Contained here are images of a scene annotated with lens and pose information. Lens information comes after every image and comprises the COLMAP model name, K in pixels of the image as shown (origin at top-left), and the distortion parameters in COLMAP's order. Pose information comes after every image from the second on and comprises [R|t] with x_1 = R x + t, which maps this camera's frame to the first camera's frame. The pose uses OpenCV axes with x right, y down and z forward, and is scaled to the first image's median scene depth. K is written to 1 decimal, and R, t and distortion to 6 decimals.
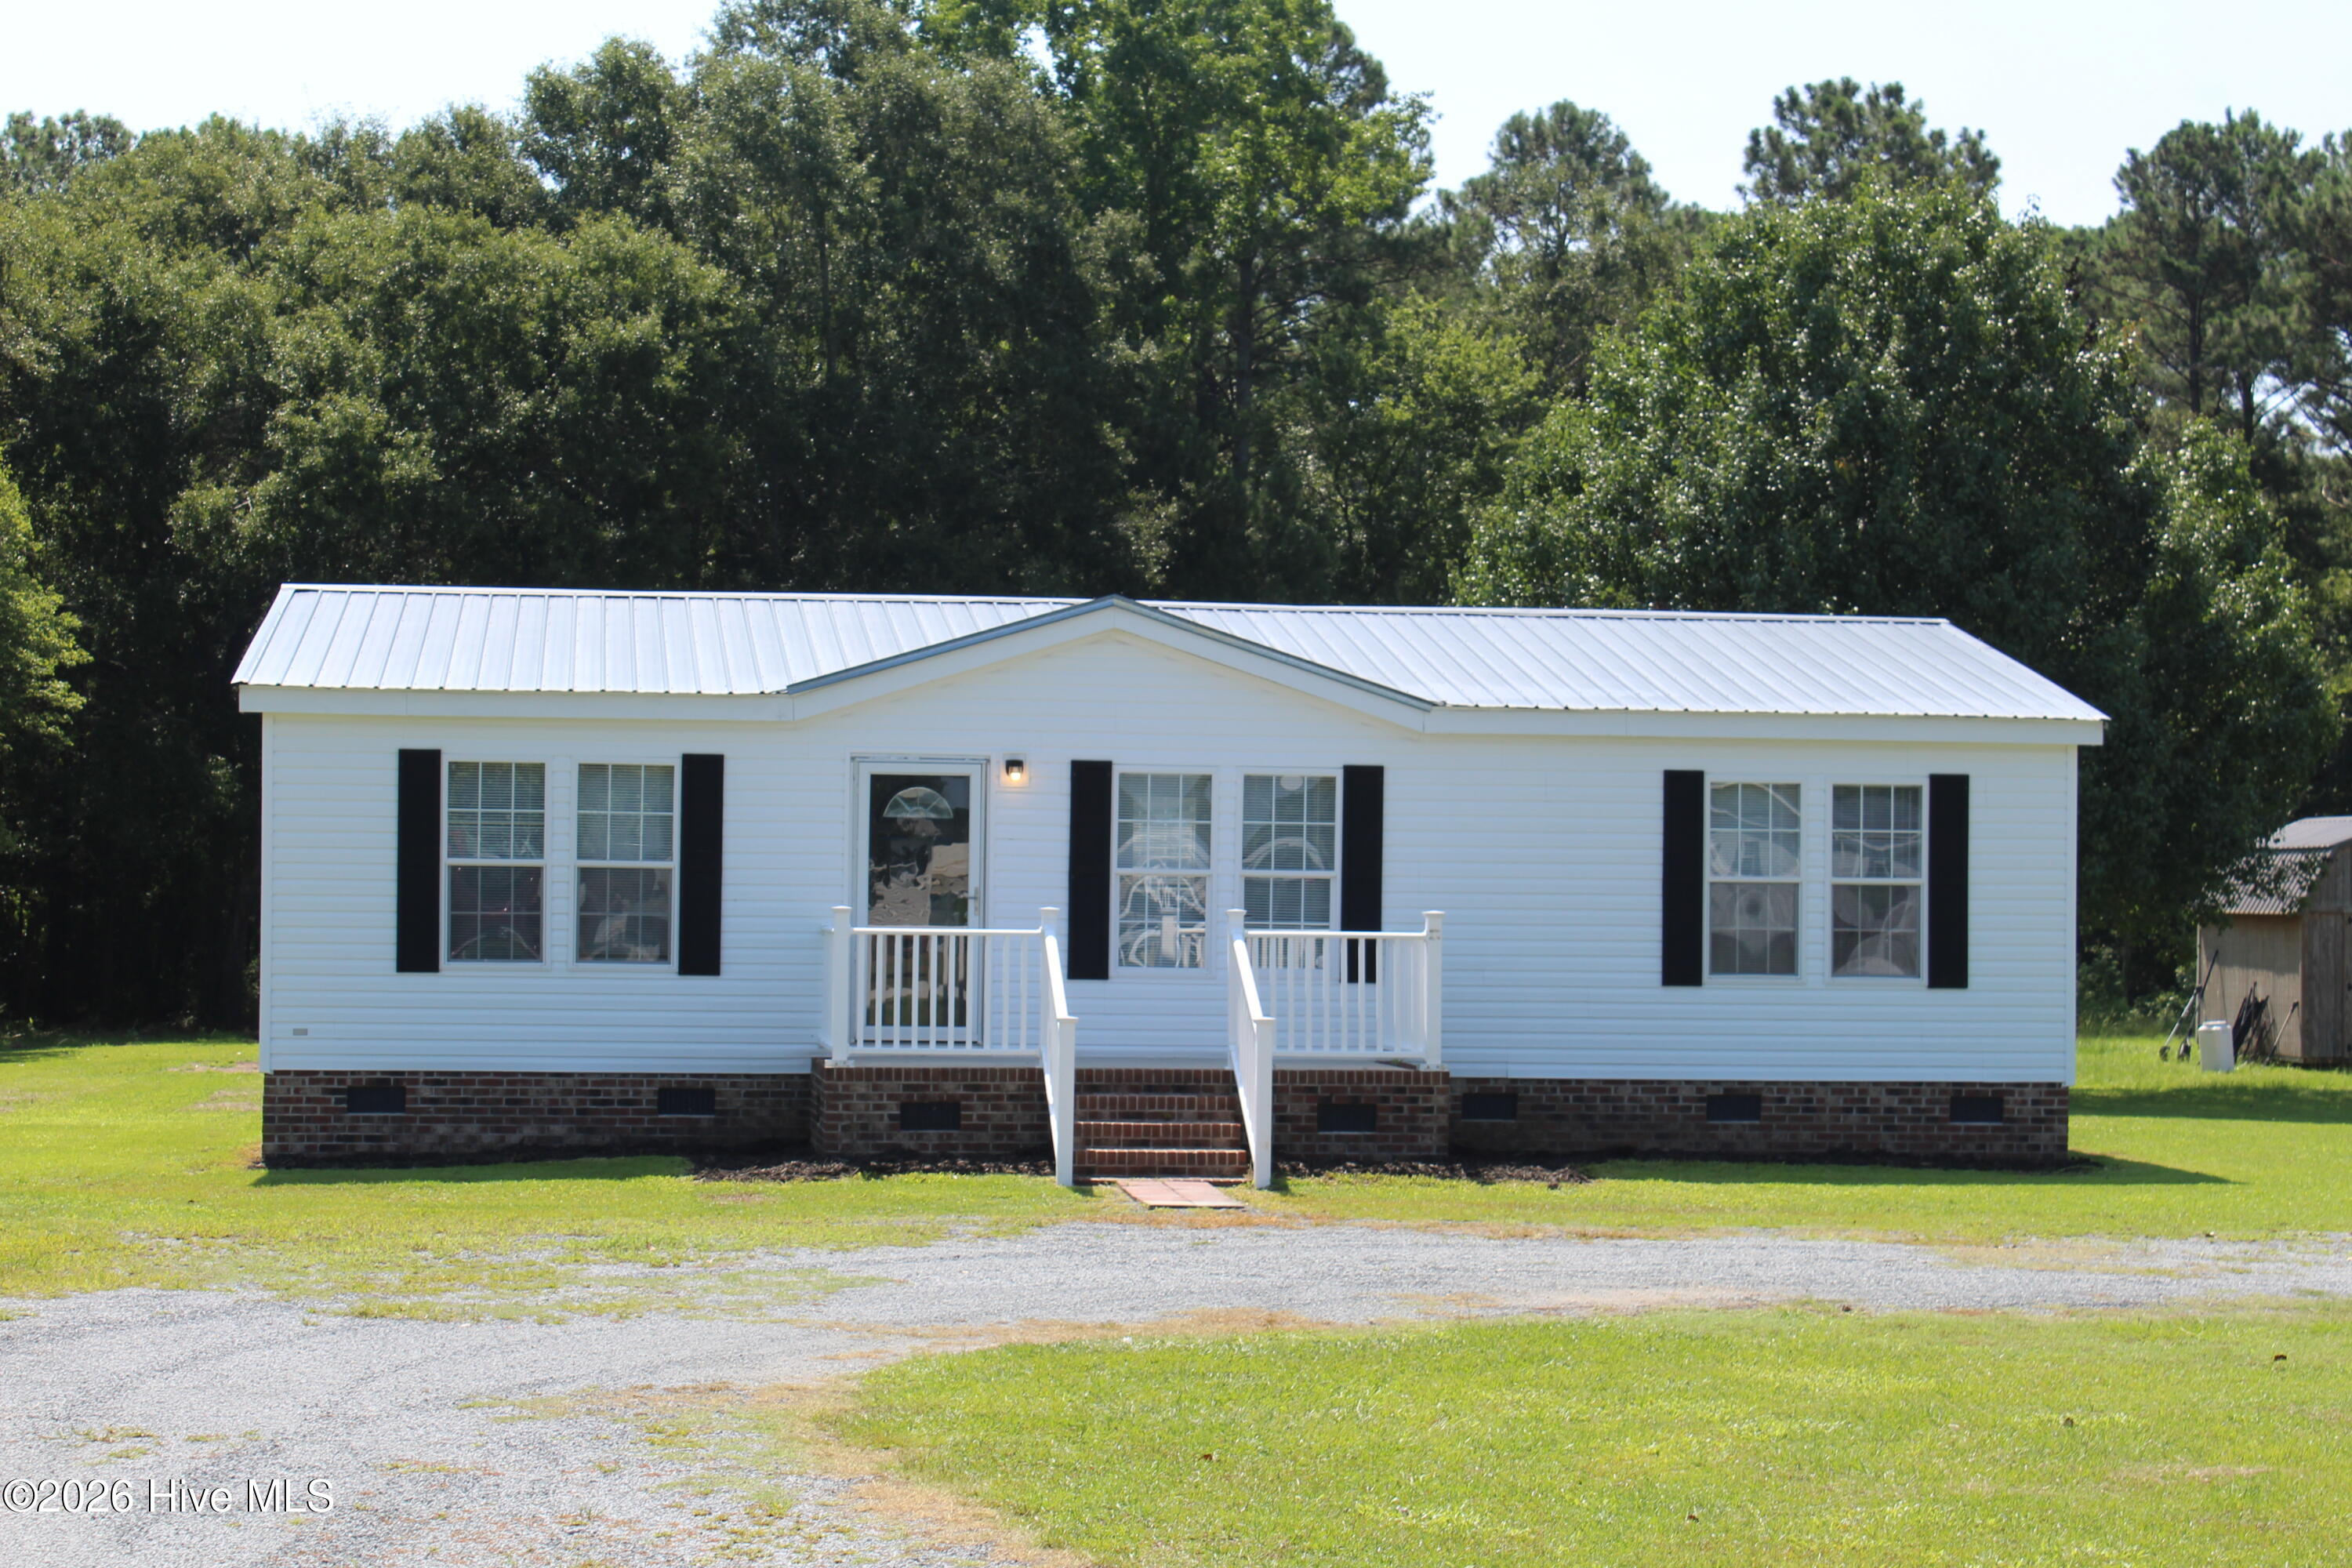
lens RADIAL K [[4625.6, 0, 1182.3], [0, 4625.6, 777.8], [0, 0, 1]] dist [0.012315, 0.337233]
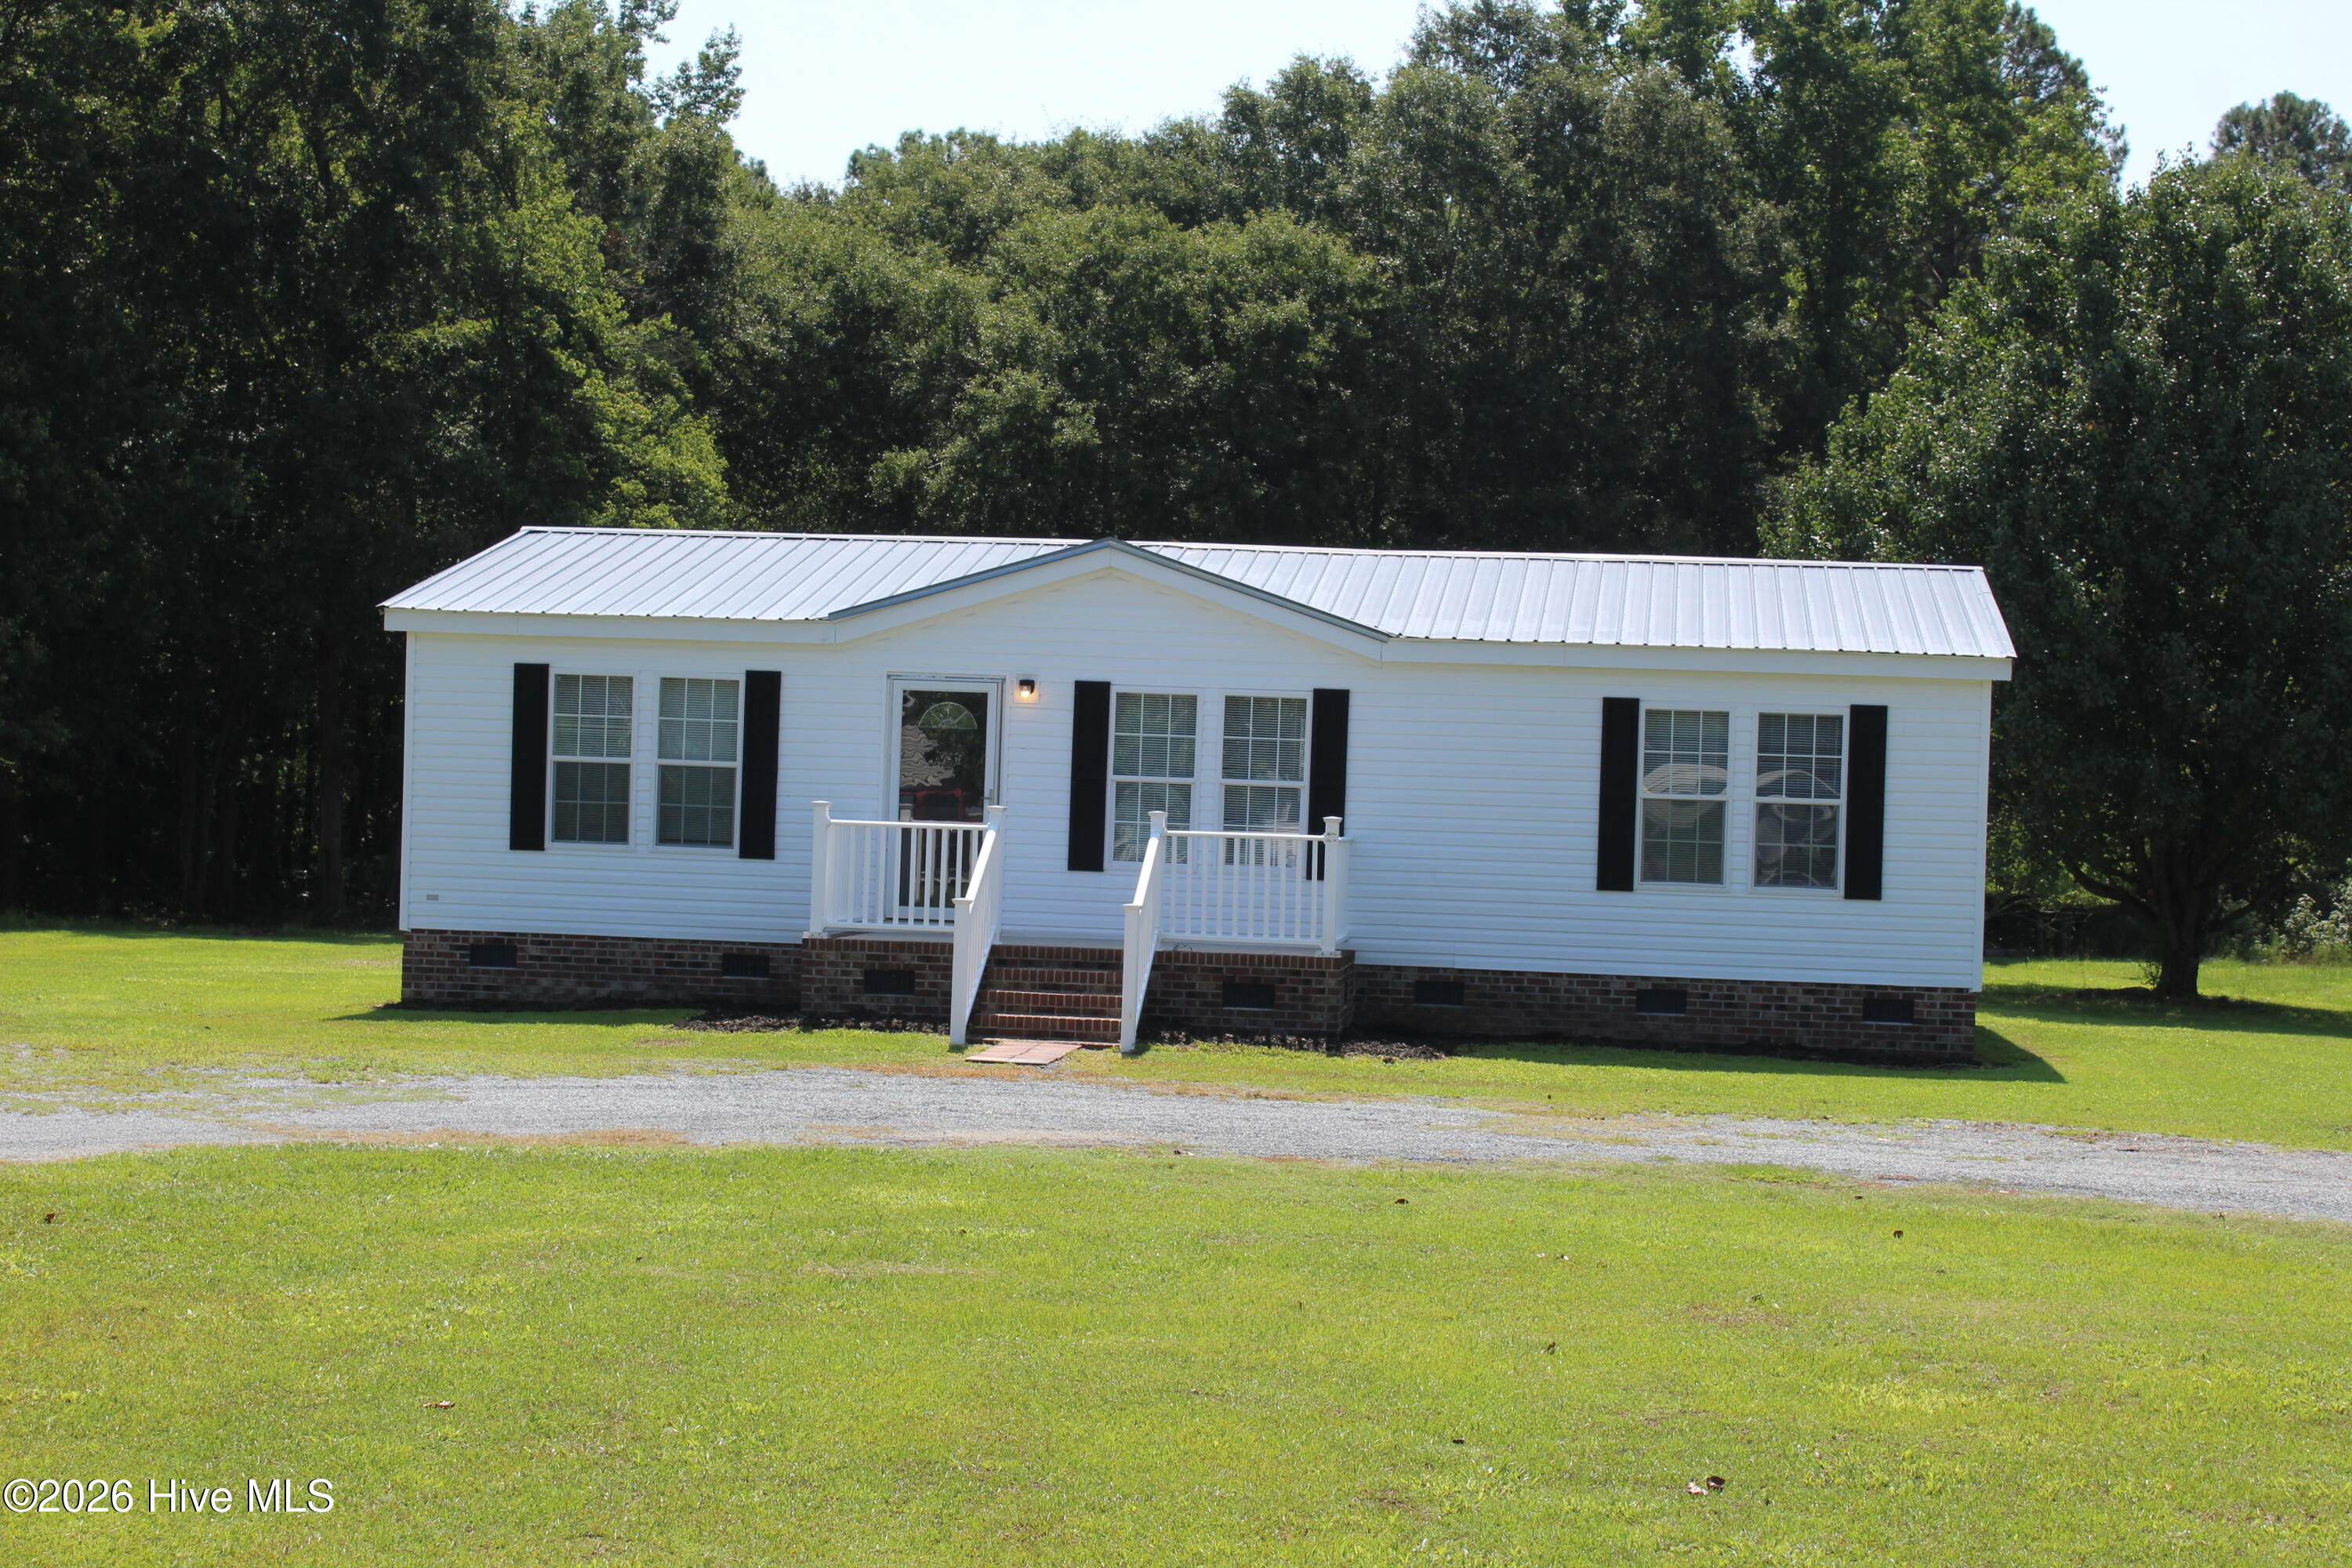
lens RADIAL K [[4163.2, 0, 1176.0], [0, 4163.2, 784.0], [0, 0, 1]] dist [-0.007806, 0.193529]
pose [[0.970687, 0.020087, -0.239504, 0.244799], [-0.016308, 0.999709, 0.017750, 0.003117], [0.239791, -0.013324, 0.970733, -0.000325]]
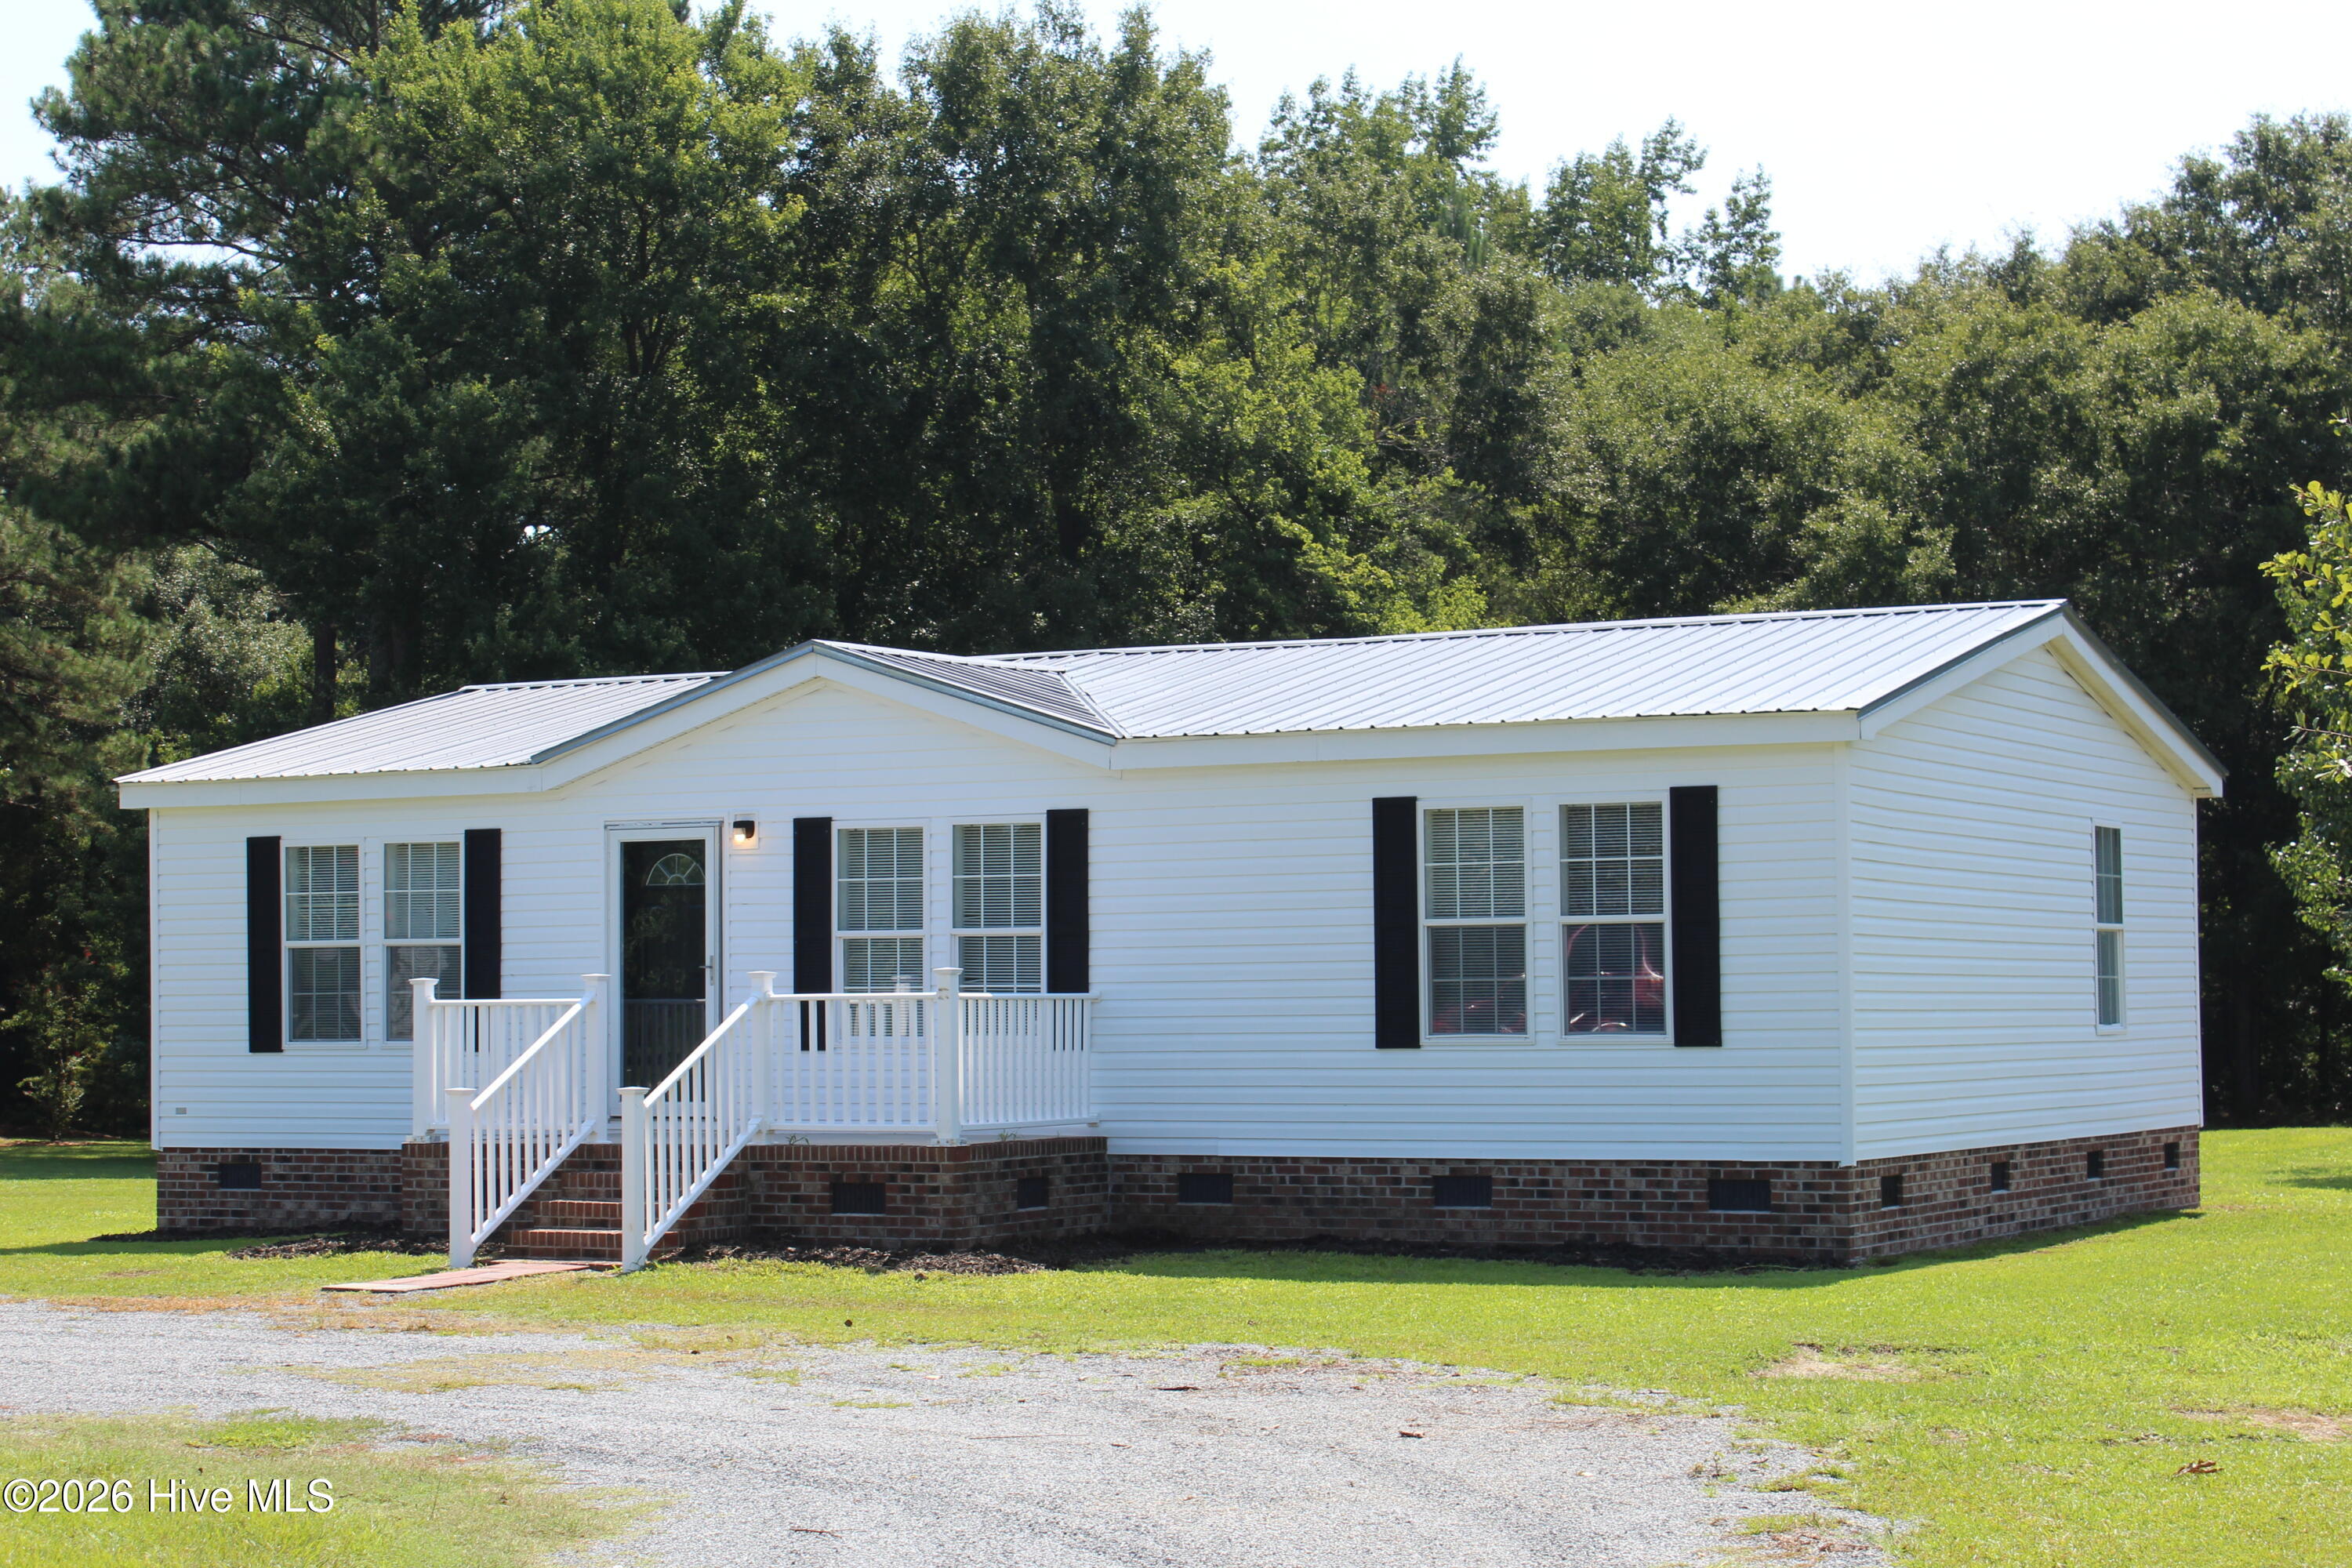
lens RADIAL K [[4260.2, 0, 1172.3], [0, 4260.2, 787.4], [0, 0, 1]] dist [0.003300, 0.079796]
pose [[0.816072, -0.049671, -0.575811, 0.530254], [0.034548, 0.998711, -0.037189, 0.024520], [0.576916, 0.010456, 0.816736, 0.329089]]
